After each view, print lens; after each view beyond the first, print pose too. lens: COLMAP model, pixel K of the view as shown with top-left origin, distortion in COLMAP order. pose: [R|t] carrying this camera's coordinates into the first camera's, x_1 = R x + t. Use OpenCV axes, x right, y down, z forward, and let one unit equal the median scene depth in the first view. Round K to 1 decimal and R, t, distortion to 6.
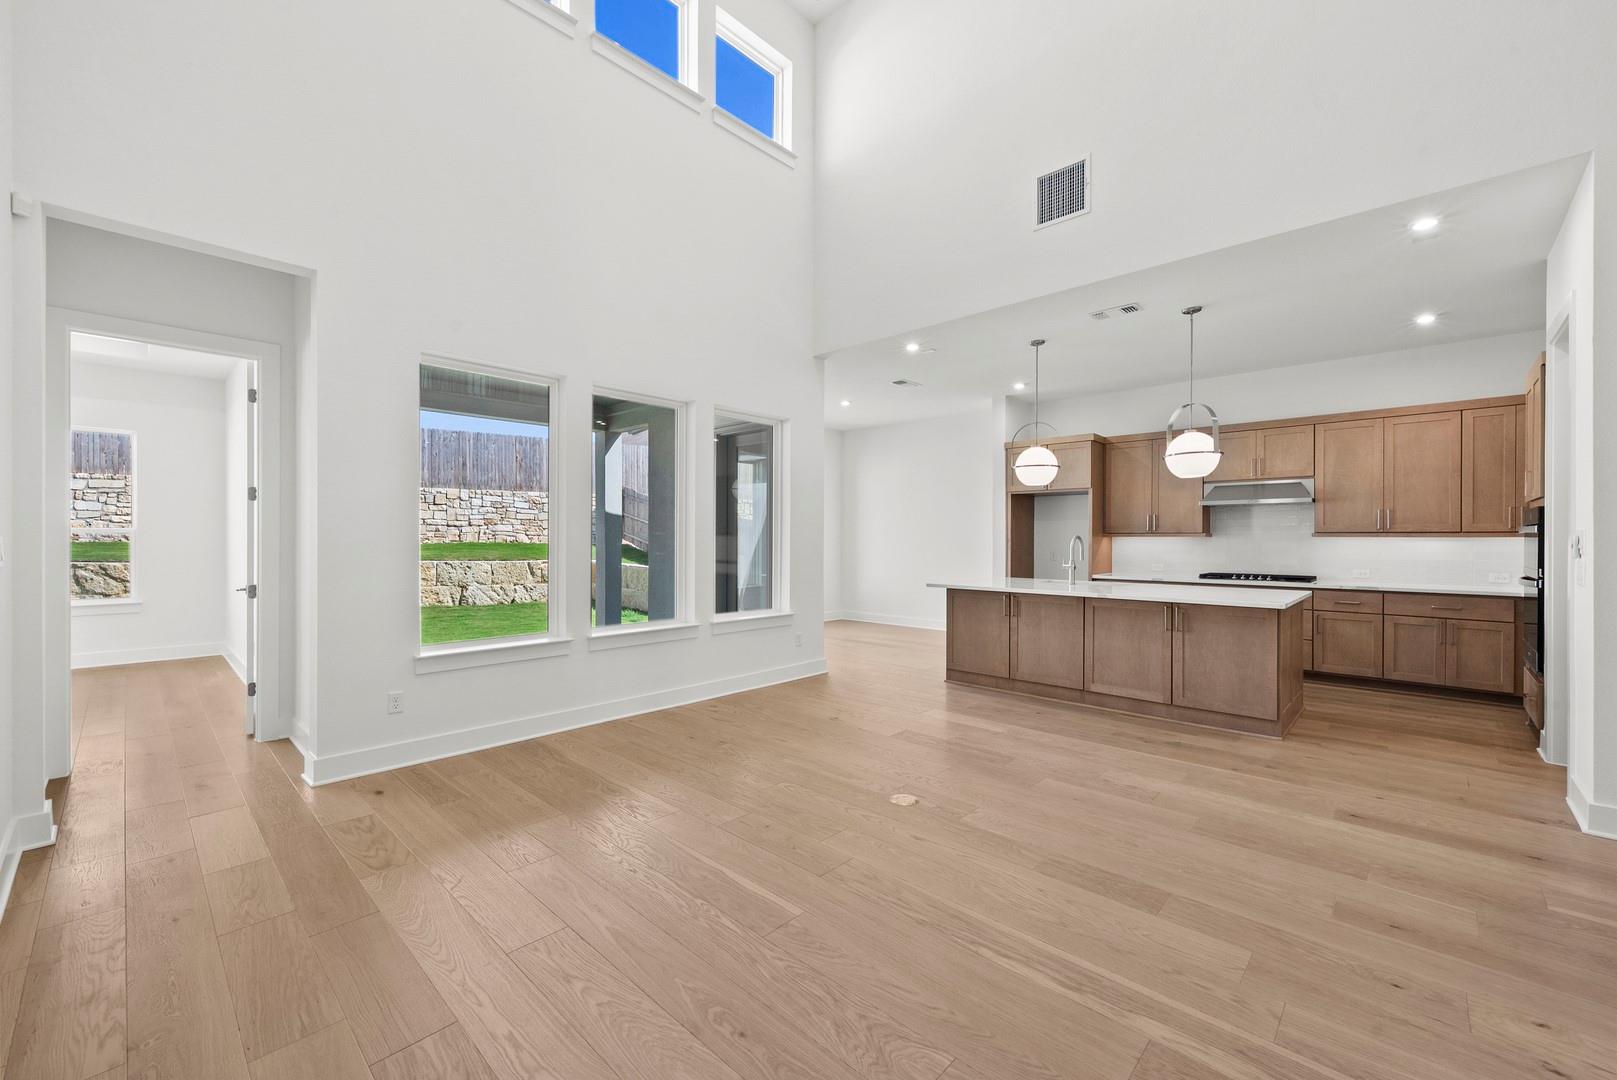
lens RADIAL K [[648.0, 0, 808.5], [0, 648.0, 540.0], [0, 0, 1]] dist [-0.000645, -0.000027]
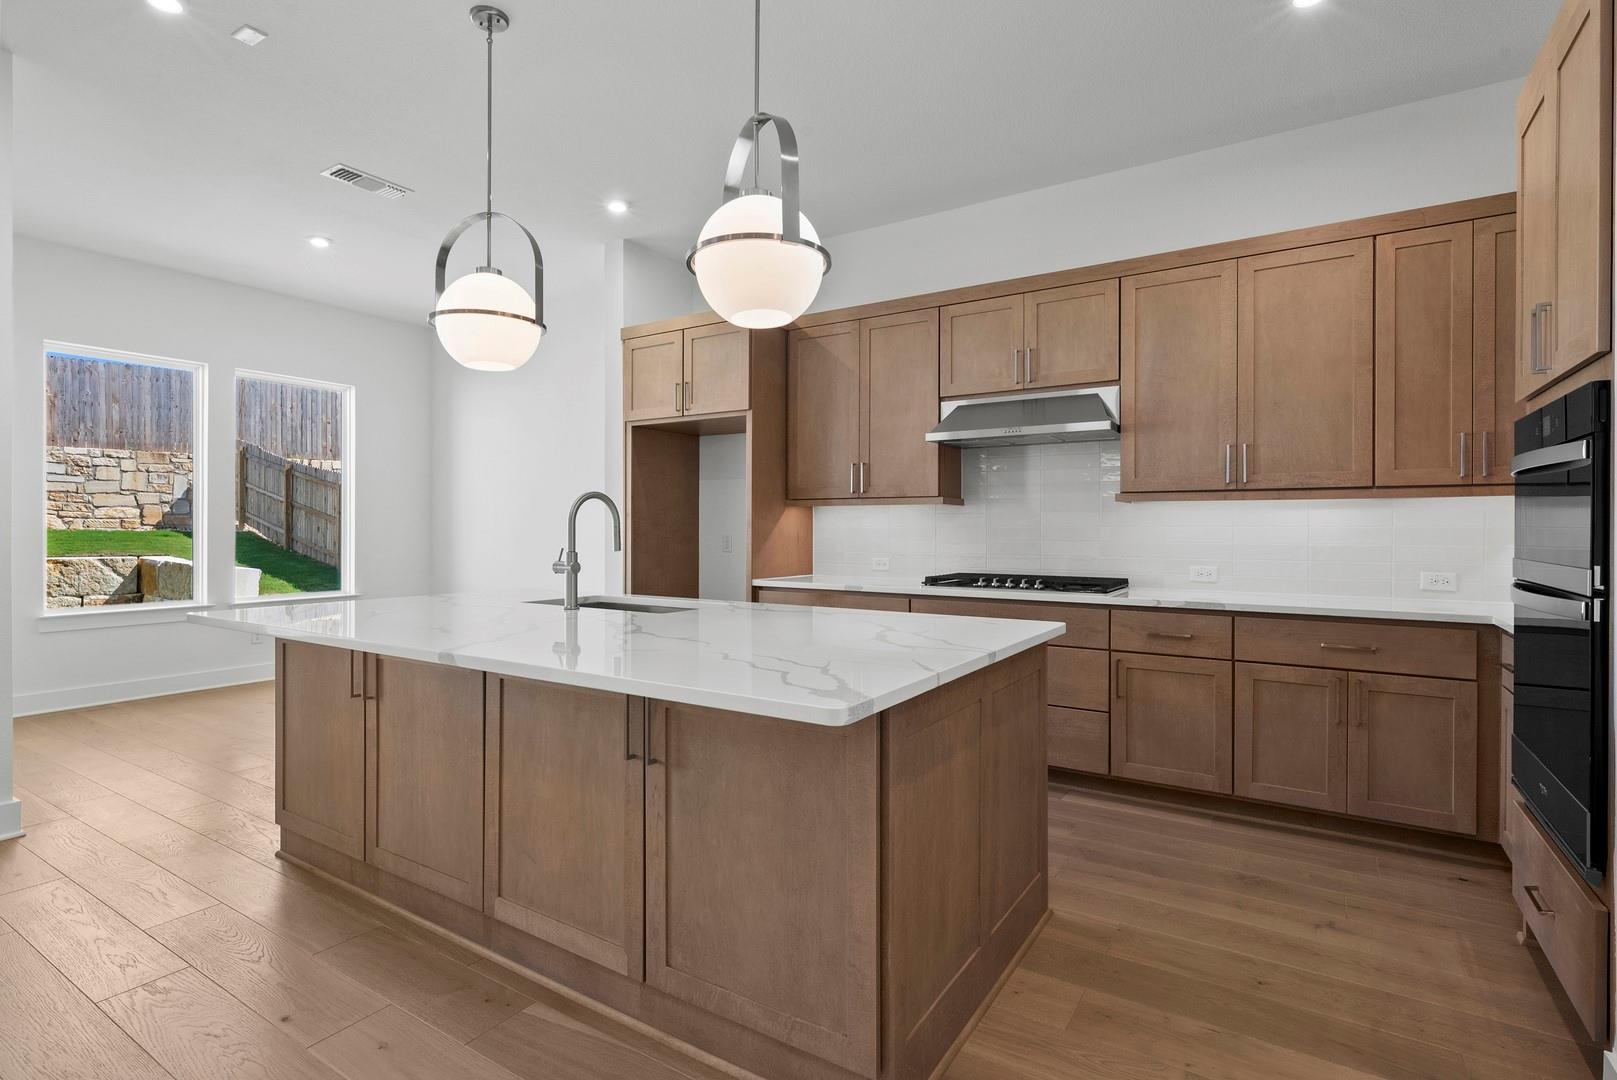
lens RADIAL K [[781.2, 0, 811.3], [0, 781.2, 531.0], [0, 0, 1]] dist [0.003579, -0.000252]
pose [[0.981862, -0.000960, 0.189596, 0.450834], [0.000594, 0.999998, 0.001988, 0.017512], [-0.189598, -0.001840, 0.981860, 0.470208]]
